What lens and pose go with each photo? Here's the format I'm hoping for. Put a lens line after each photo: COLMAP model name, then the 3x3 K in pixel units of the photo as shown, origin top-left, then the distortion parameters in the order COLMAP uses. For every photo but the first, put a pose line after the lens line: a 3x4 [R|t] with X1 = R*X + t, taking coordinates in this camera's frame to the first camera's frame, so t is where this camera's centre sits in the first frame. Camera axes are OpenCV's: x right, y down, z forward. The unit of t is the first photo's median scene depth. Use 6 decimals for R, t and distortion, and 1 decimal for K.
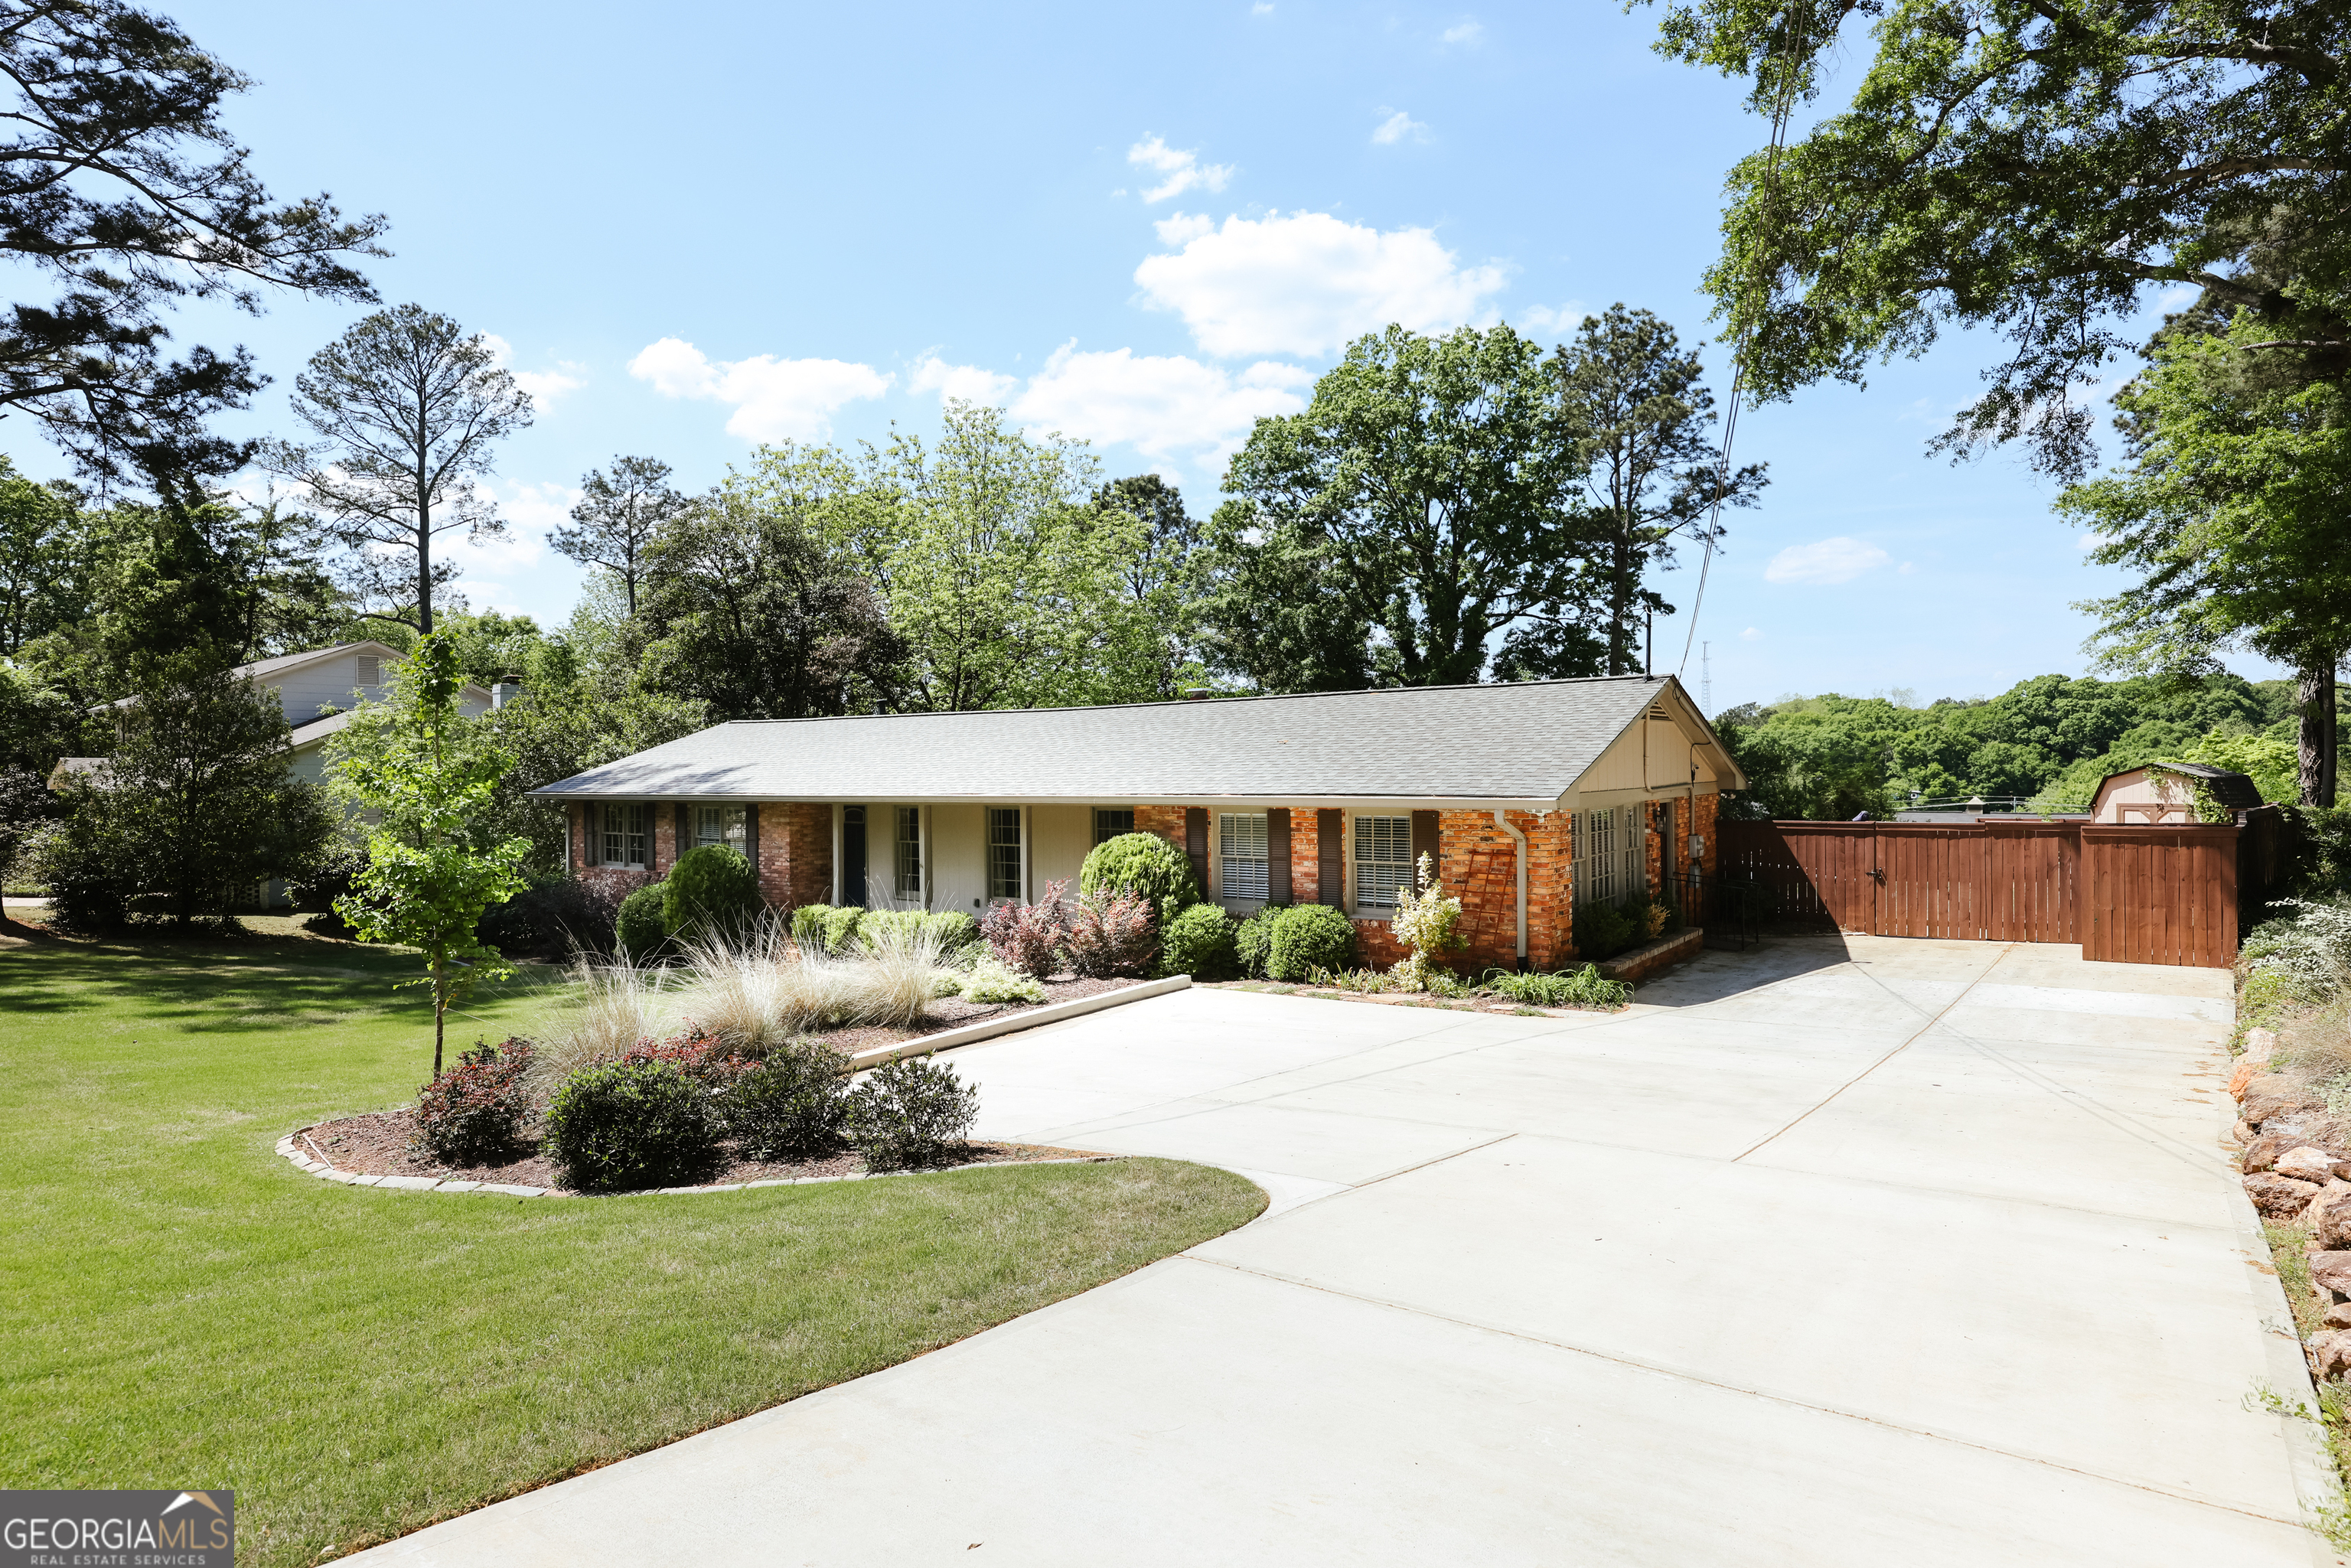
lens RADIAL K [[1296.4, 0, 1176.0], [0, 1296.4, 796.0], [0, 0, 1]] dist [0.004598, -0.001455]
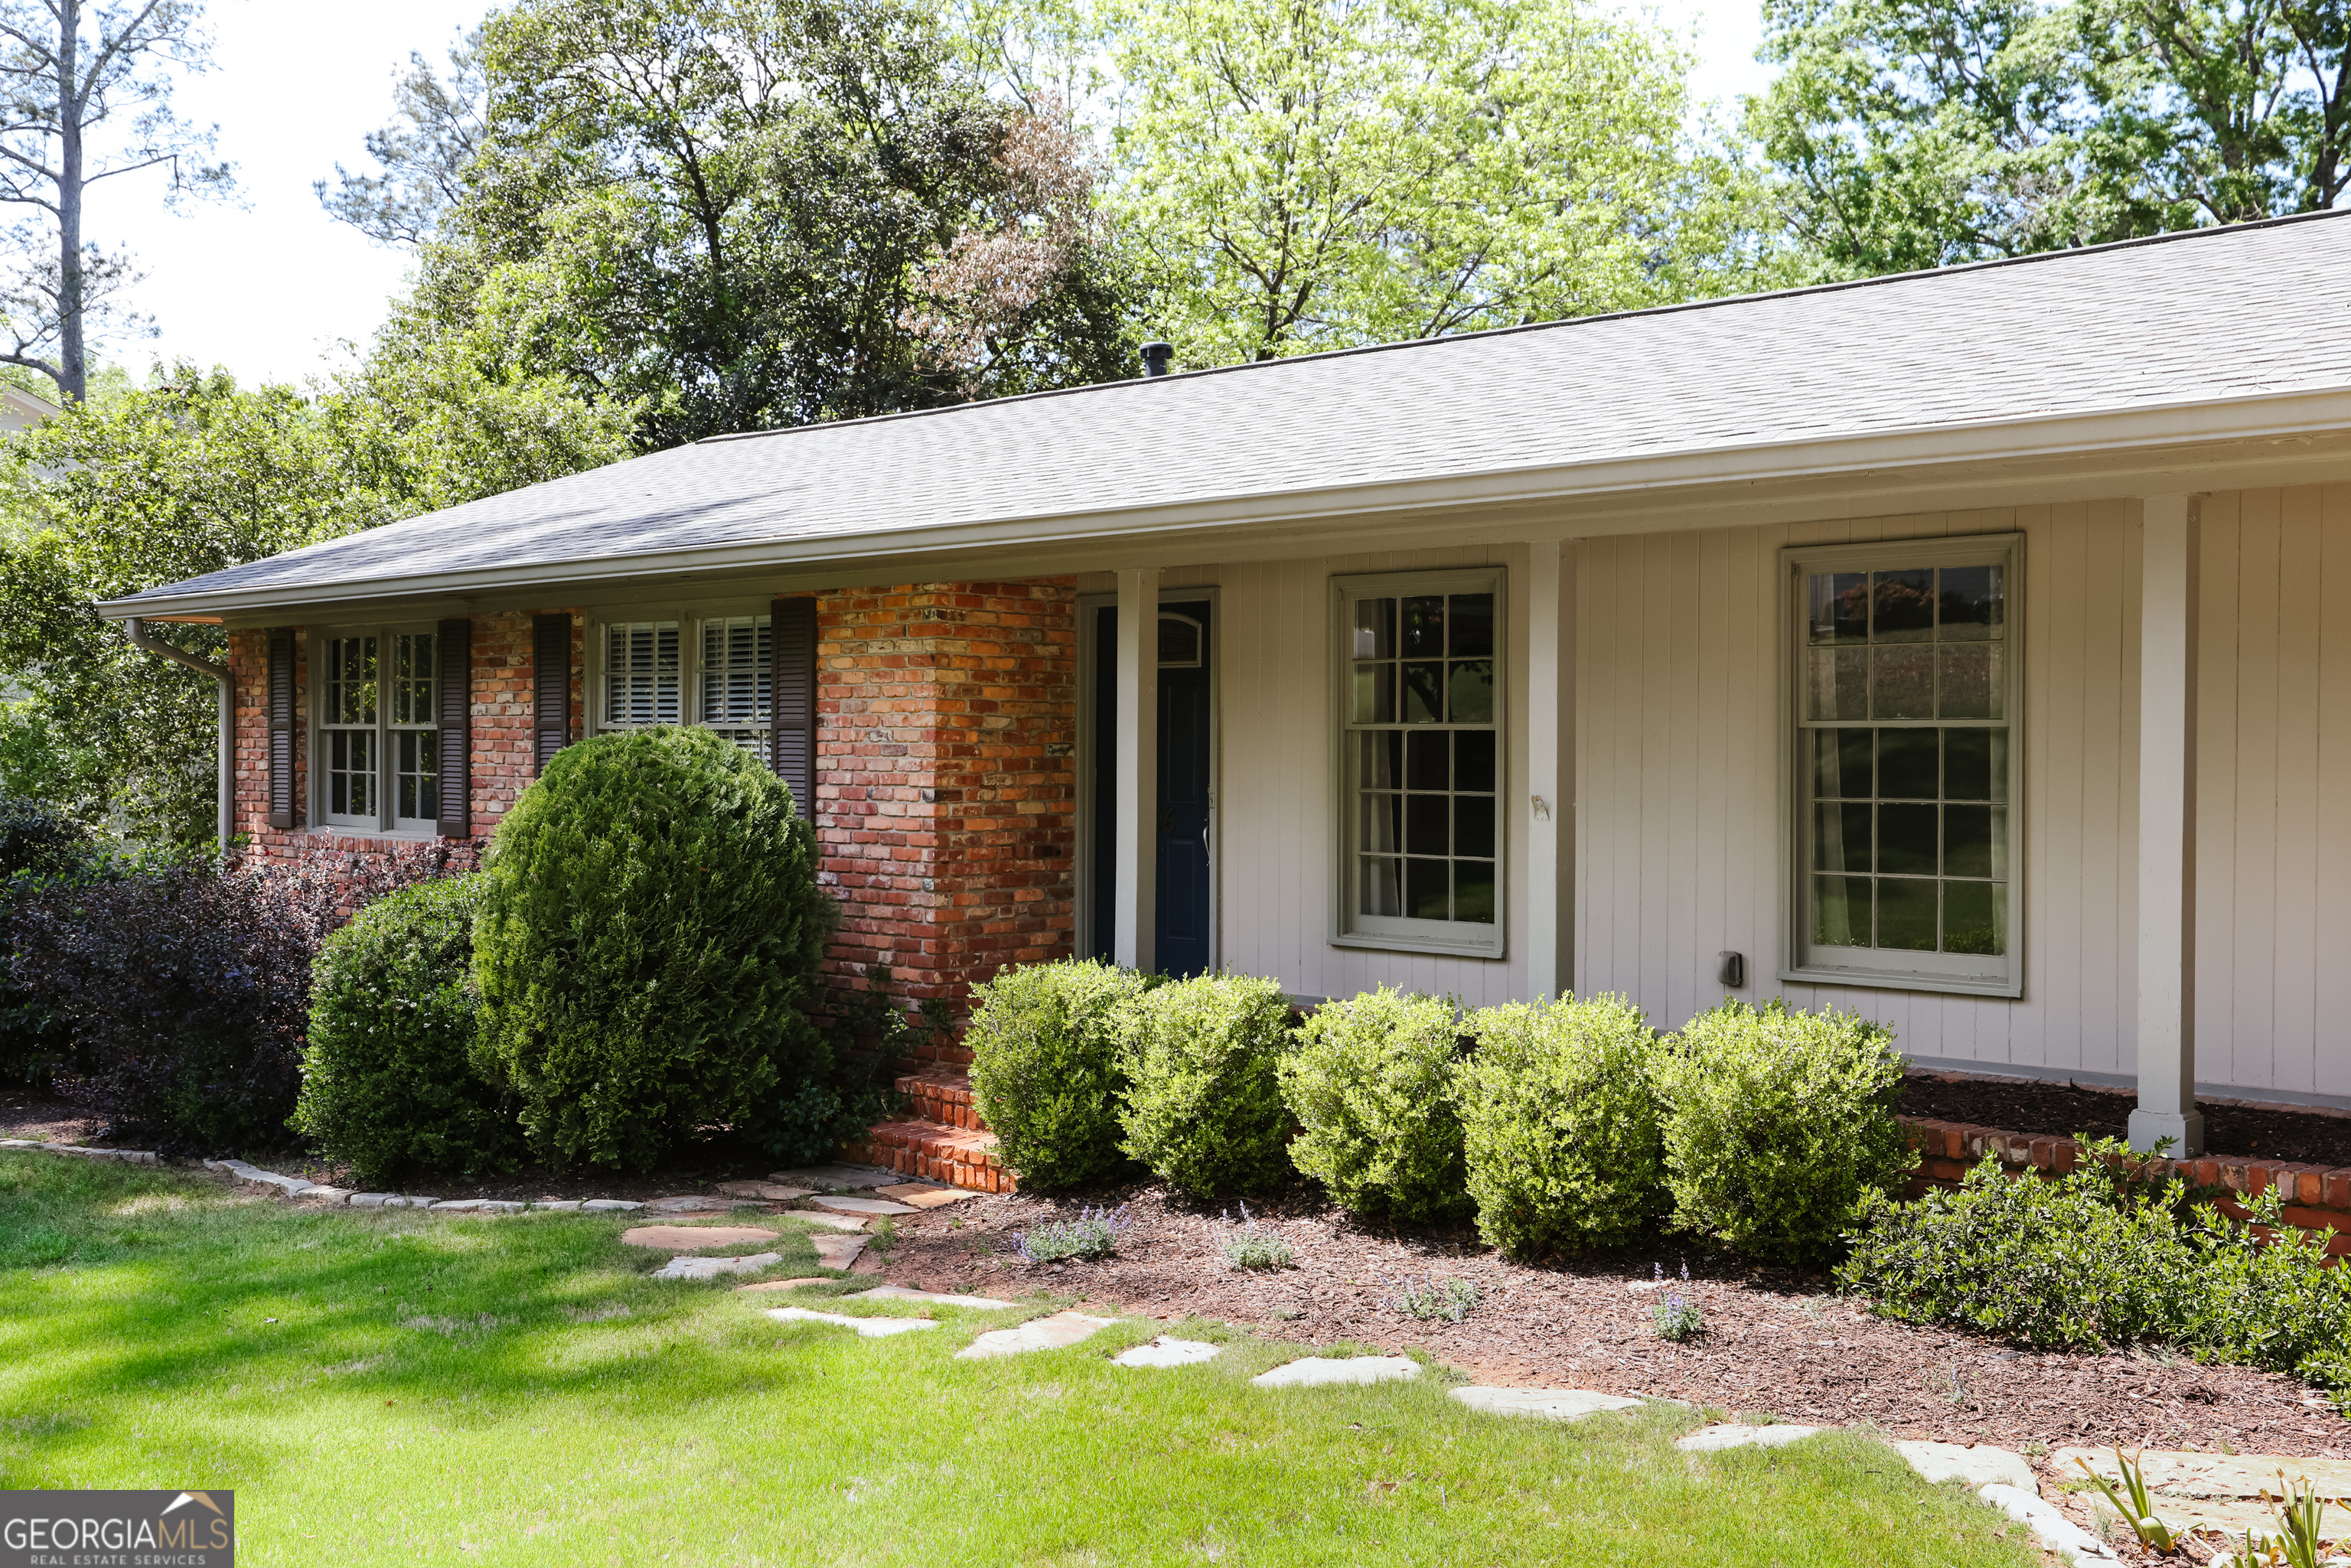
lens RADIAL K [[2231.8, 0, 1196.7], [0, 2231.8, 779.2], [0, 0, 1]] dist [-0.003201, 0.000000]
pose [[0.995250, 0.013843, -0.096362, -0.135379], [-0.014464, 0.999879, -0.005749, 0.032650], [0.096271, 0.007116, 0.995330, 0.369945]]
